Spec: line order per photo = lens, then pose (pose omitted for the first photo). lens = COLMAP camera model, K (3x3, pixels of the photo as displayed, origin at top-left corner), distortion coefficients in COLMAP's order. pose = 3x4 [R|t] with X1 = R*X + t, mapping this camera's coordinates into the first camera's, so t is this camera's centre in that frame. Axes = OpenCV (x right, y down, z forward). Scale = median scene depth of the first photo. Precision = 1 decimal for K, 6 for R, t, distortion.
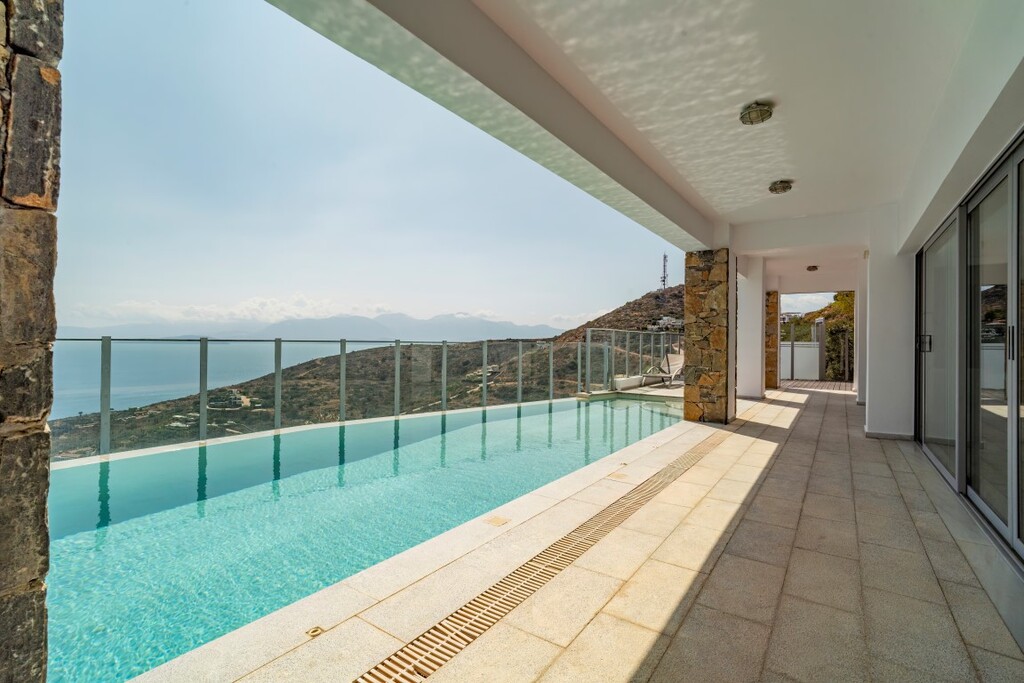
lens RADIAL K [[471.7, 0, 512.0], [0, 471.7, 341.5], [0, 0, 1]] dist [-0.001695, -0.000038]
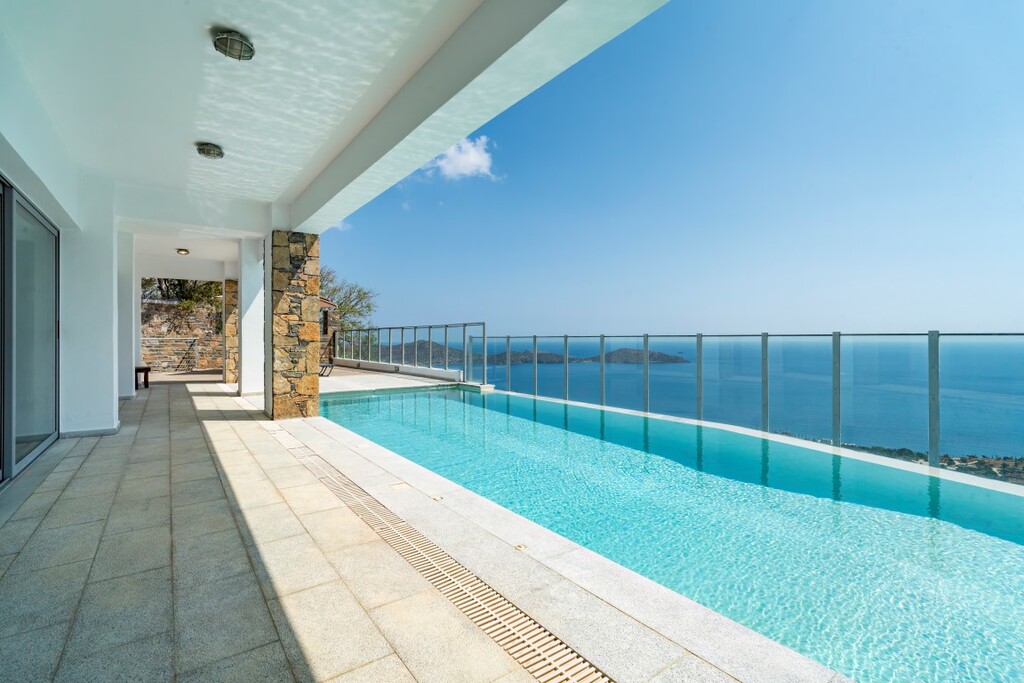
lens RADIAL K [[457.5, 0, 512.0], [0, 457.5, 341.5], [0, 0, 1]] dist [0.043393, 0.000075]
pose [[-0.320648, -0.003330, -0.947193, 1.192908], [0.008534, 0.999943, -0.006404, 0.027327], [0.947160, -0.010136, -0.320601, 1.811716]]
